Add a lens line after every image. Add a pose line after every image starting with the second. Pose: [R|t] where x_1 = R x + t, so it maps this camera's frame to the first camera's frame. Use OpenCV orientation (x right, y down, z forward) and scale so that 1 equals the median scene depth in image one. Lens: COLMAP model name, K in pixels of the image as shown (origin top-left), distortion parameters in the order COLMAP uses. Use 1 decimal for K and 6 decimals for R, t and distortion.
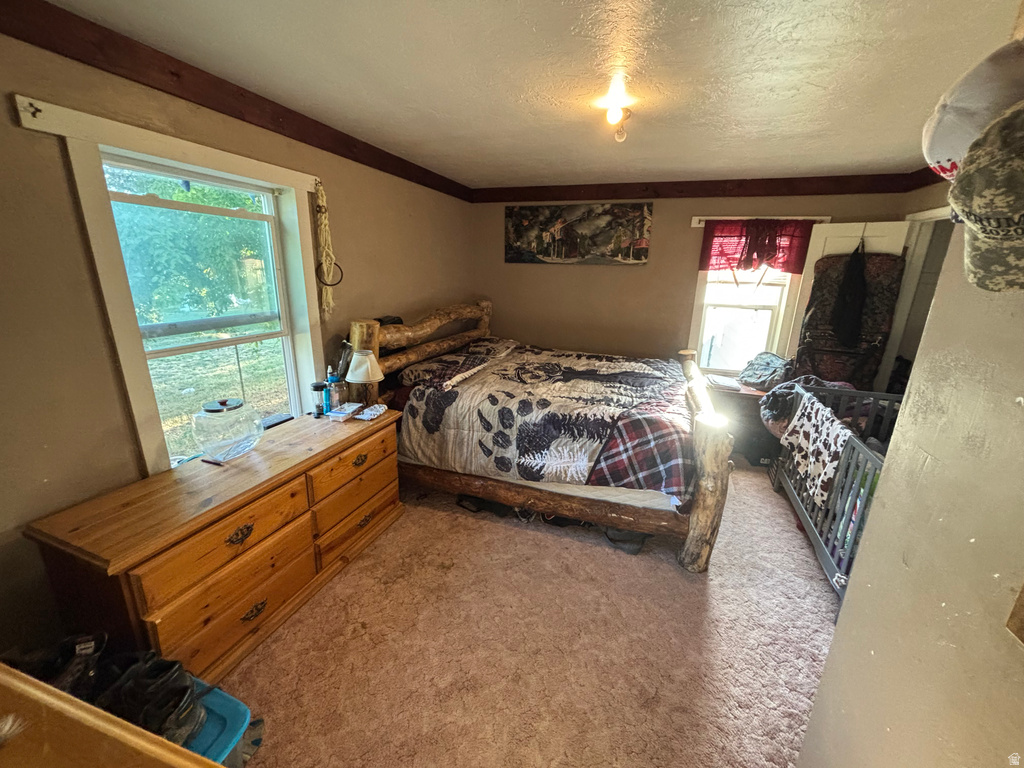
lens RADIAL K [[412.8, 0, 512.2], [0, 412.8, 381.8], [0, 0, 1]] dist [-0.002104, -0.000438]
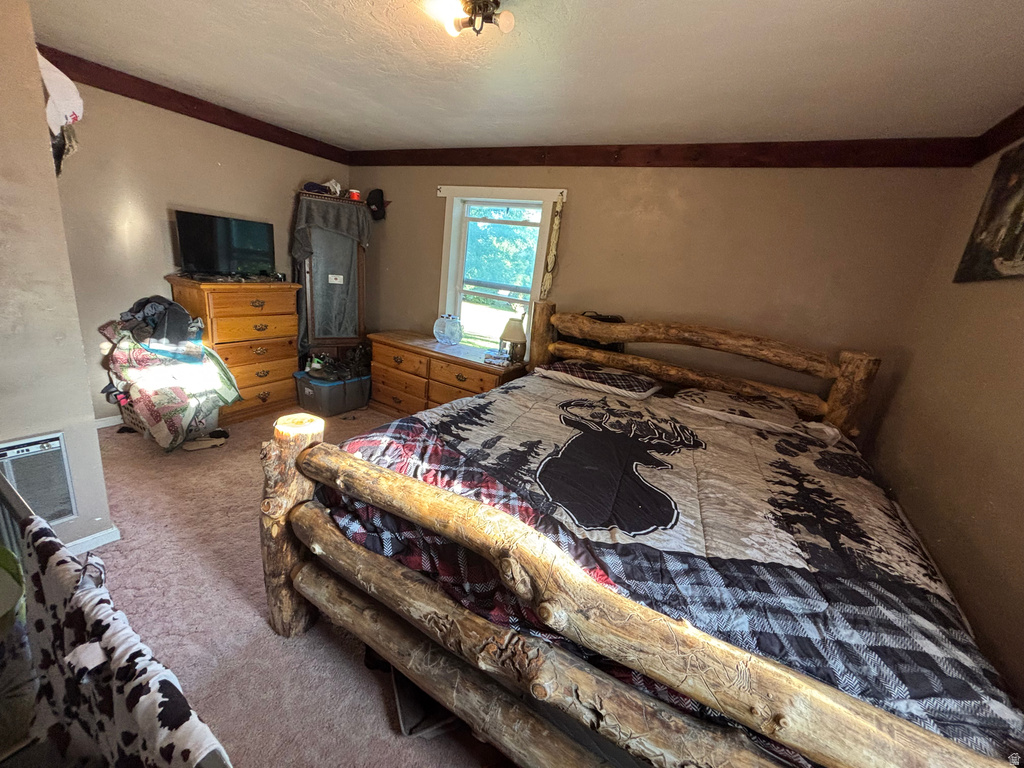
lens RADIAL K [[412.8, 0, 512.6], [0, 412.8, 382.7], [0, 0, 1]] dist [-0.002104, -0.000438]
pose [[-0.175558, 0.233259, -0.956436, 1.004947], [-0.377855, 0.881149, 0.284255, -0.280942], [0.909068, 0.411298, -0.066555, 1.253385]]
